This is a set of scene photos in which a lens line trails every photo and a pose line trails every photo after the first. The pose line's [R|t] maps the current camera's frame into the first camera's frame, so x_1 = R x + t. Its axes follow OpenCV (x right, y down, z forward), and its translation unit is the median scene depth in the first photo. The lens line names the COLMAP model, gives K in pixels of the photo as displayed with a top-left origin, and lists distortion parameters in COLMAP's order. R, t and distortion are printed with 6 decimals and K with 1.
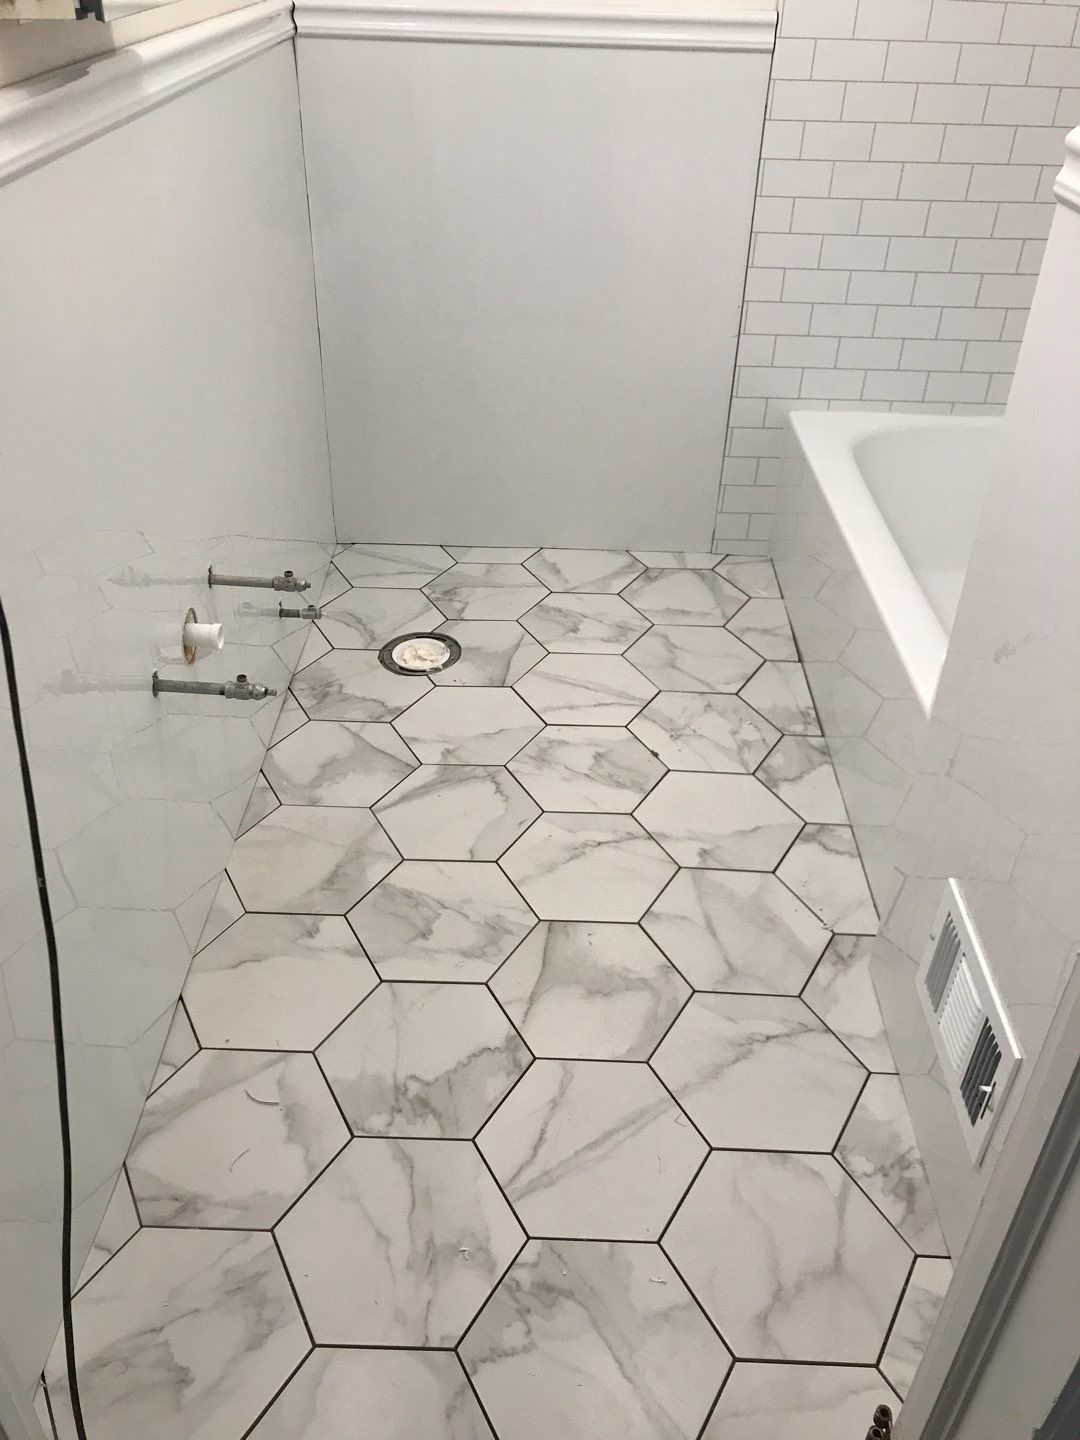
lens RADIAL K [[1183.5, 0, 536.5], [0, 1183.5, 708.5], [0, 0, 1]] dist [0.055101, -0.037343]
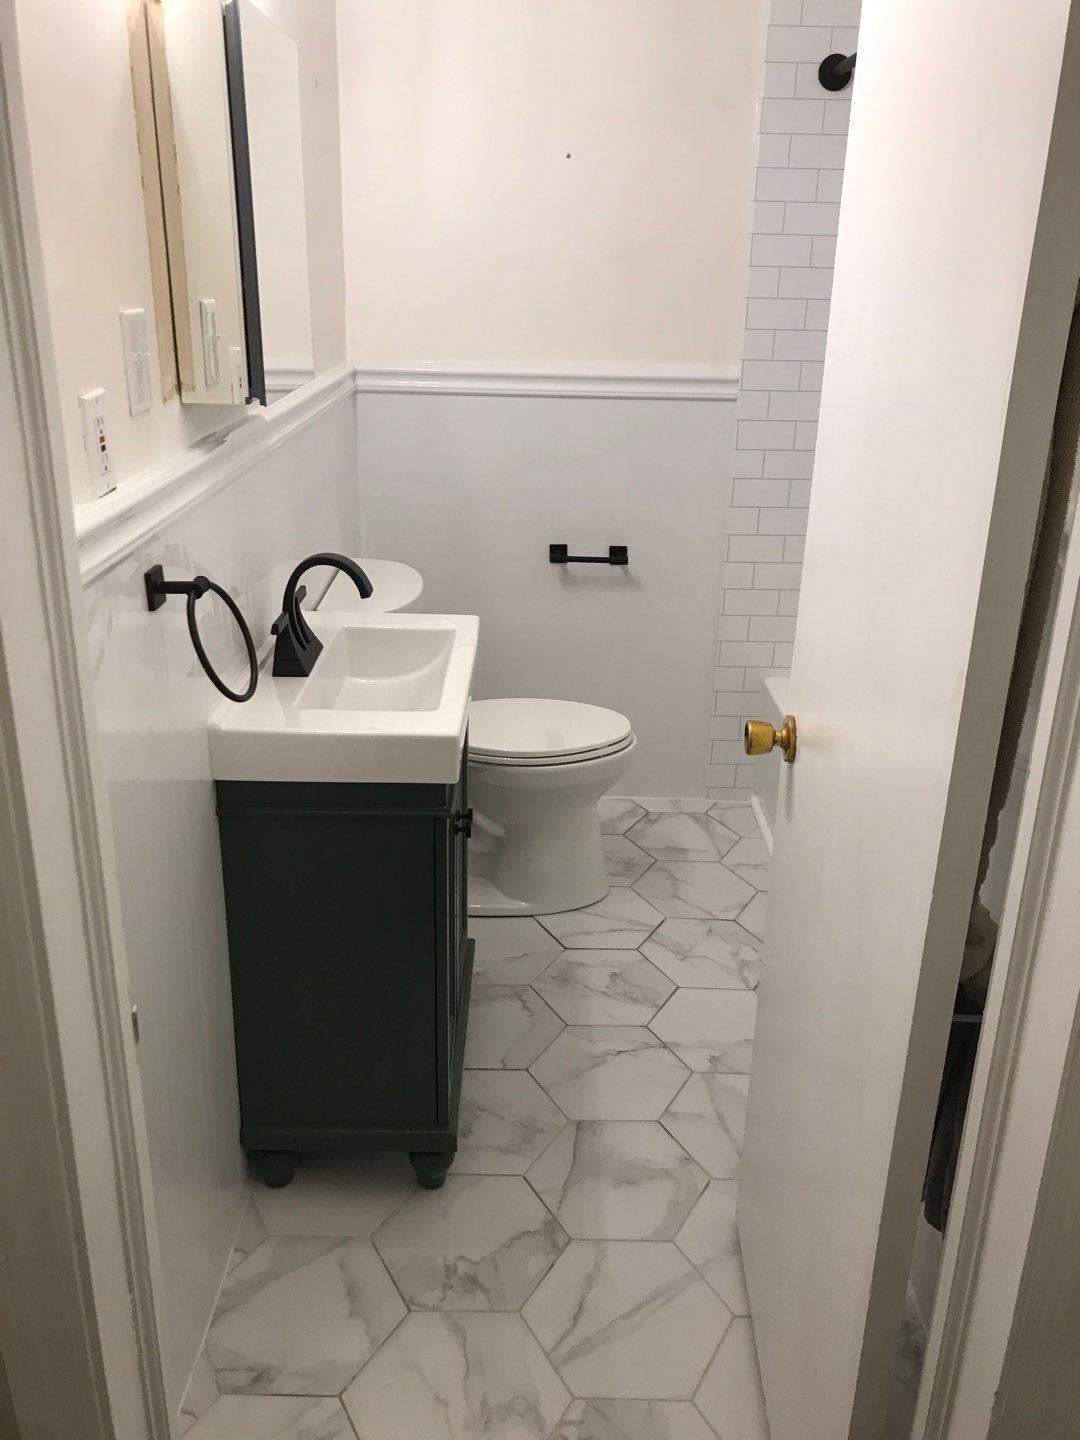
lens RADIAL K [[1183.5, 0, 541.5], [0, 1183.5, 717.9], [0, 0, 1]] dist [0.055101, -0.037343]
pose [[0.999824, -0.011929, 0.014461, -0.034604], [0.014831, 0.975149, -0.221053, 0.059033], [-0.011465, 0.221228, 0.975155, -0.167880]]
